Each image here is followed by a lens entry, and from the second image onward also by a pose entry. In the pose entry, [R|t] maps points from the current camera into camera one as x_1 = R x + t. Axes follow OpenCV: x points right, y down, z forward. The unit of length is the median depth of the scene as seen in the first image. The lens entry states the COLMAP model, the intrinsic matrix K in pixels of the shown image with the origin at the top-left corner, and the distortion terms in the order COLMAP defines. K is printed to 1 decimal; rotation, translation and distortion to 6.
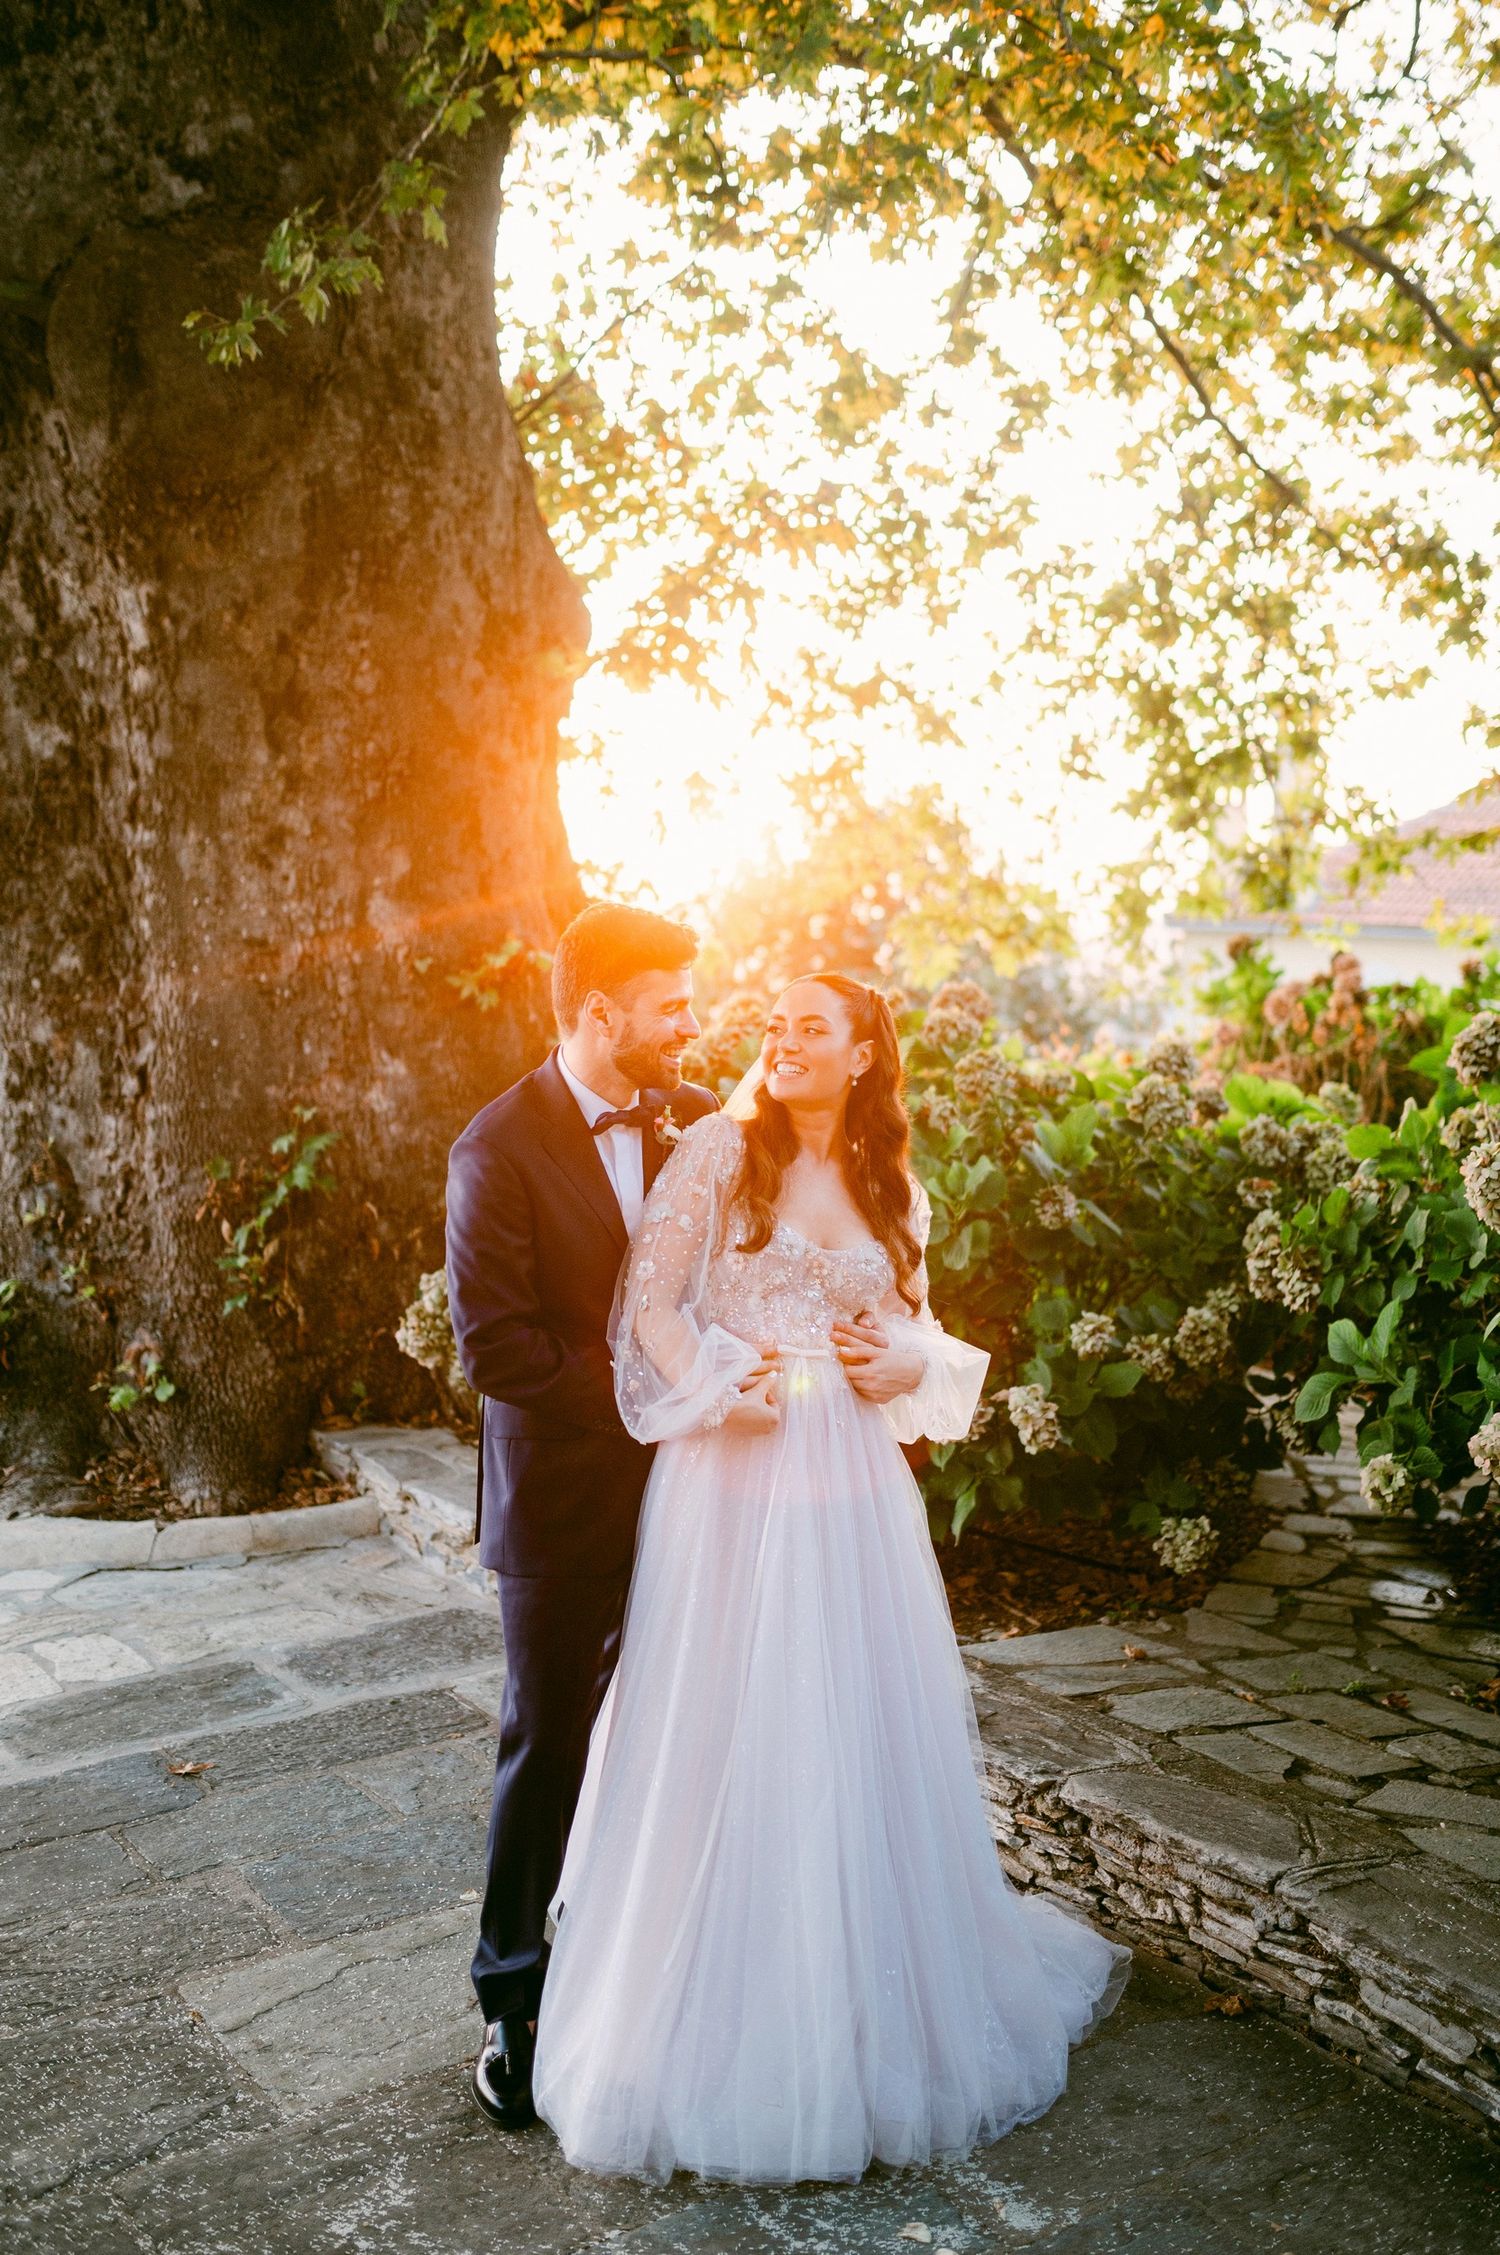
lens RADIAL K [[2308.4, 0, 764.1], [0, 2308.4, 1115.6], [0, 0, 1]] dist [-0.057456, 0.107971]
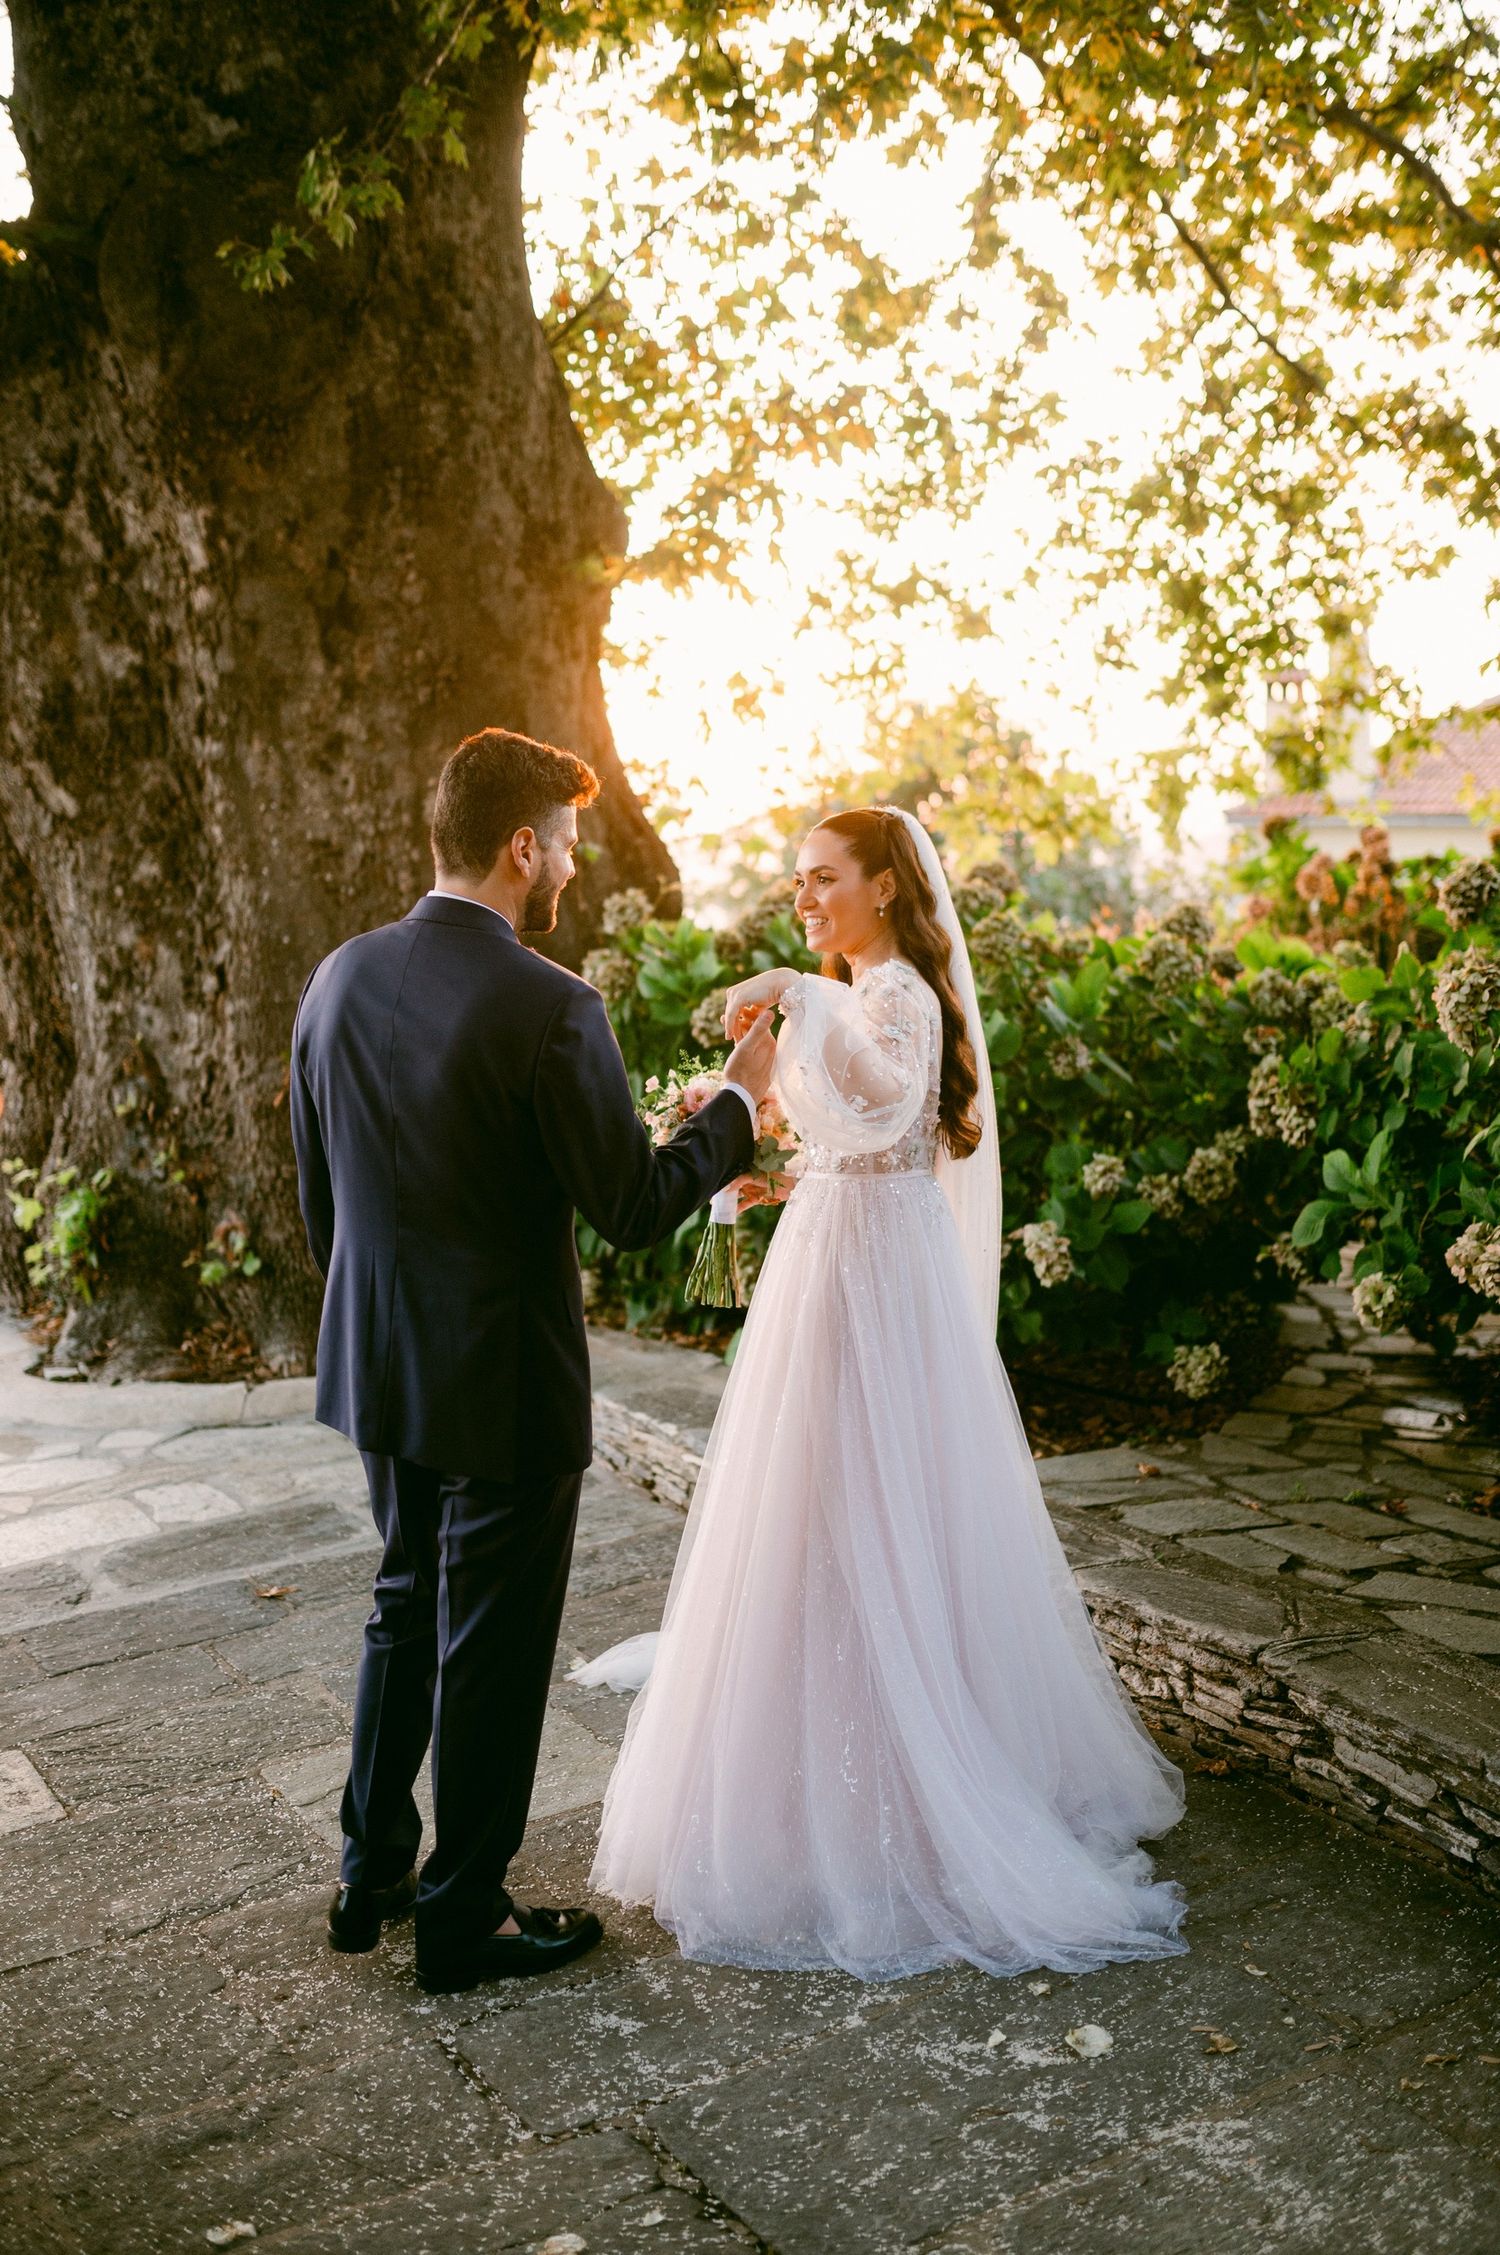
lens RADIAL K [[2236.2, 0, 742.1], [0, 2236.2, 1129.3], [0, 0, 1]] dist [-0.059791, 0.113873]
pose [[0.998270, -0.029868, -0.050642, 0.023106], [0.032026, 0.998590, 0.042345, 0.020028], [0.049305, -0.043894, 0.997819, -0.025608]]
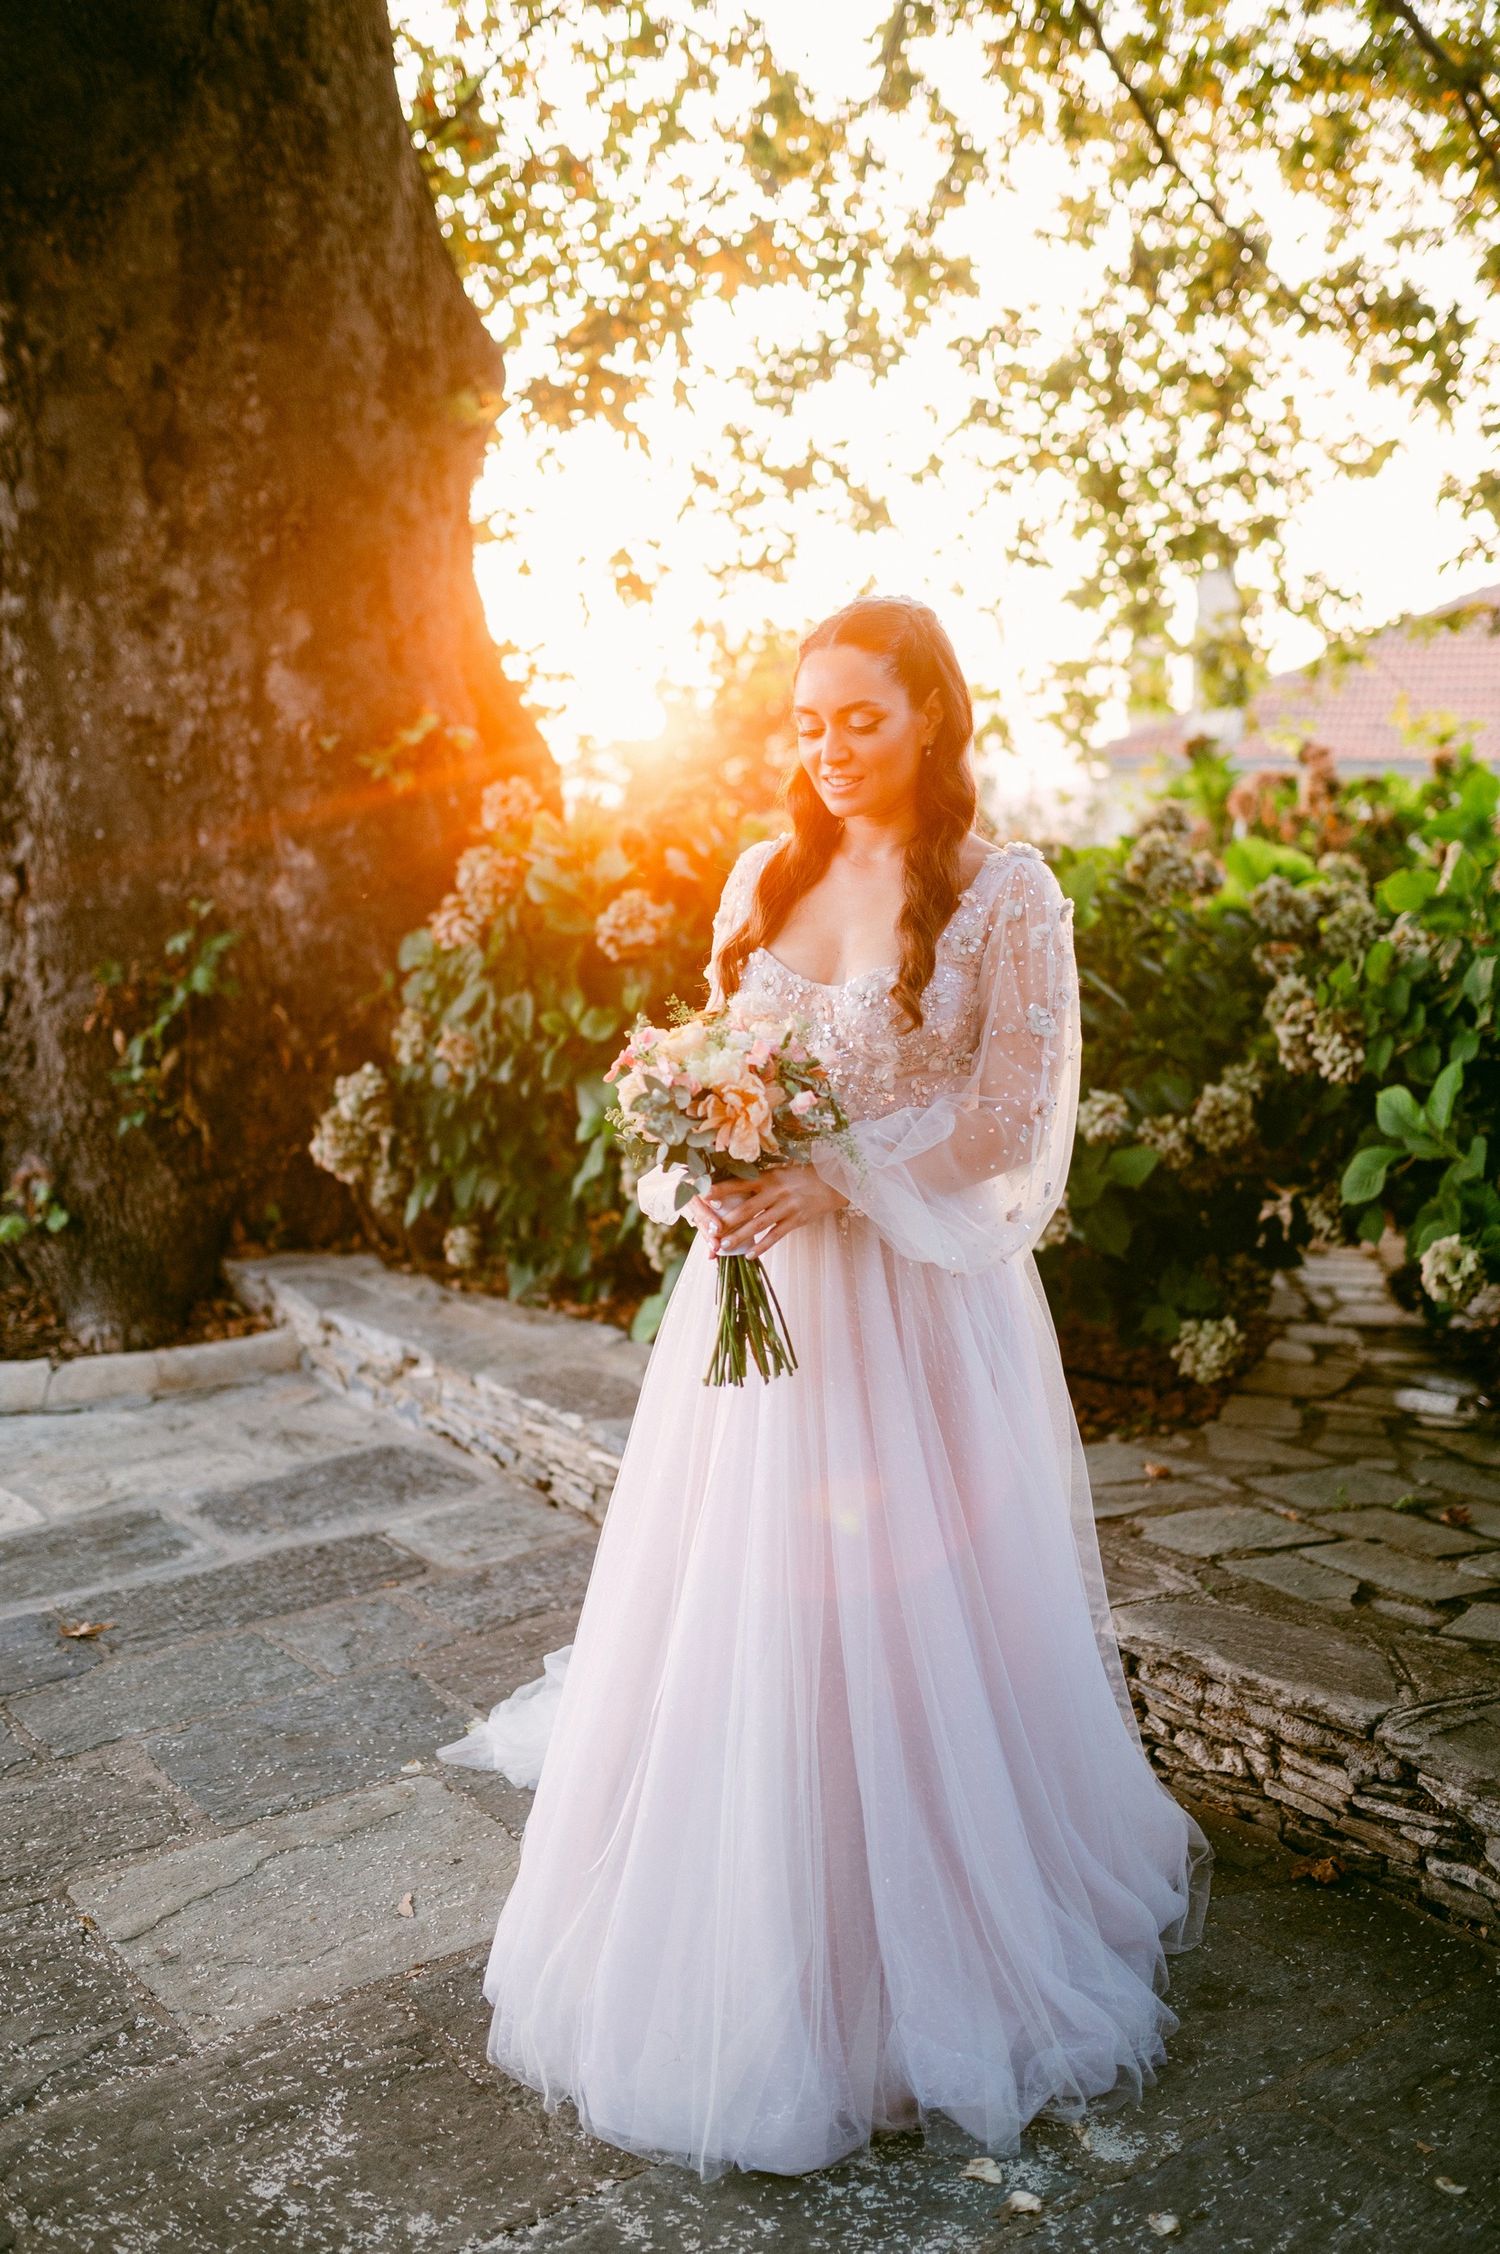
lens RADIAL K [[2261.2, 0, 750.0], [0, 2261.2, 1127.0], [0, 0, 1]] dist [-0.060801, 0.112713]
pose [[0.999281, -0.022091, 0.030804, -0.014924], [0.020060, 0.997699, 0.064757, 0.032268], [-0.032164, -0.064092, 0.997426, 0.112735]]
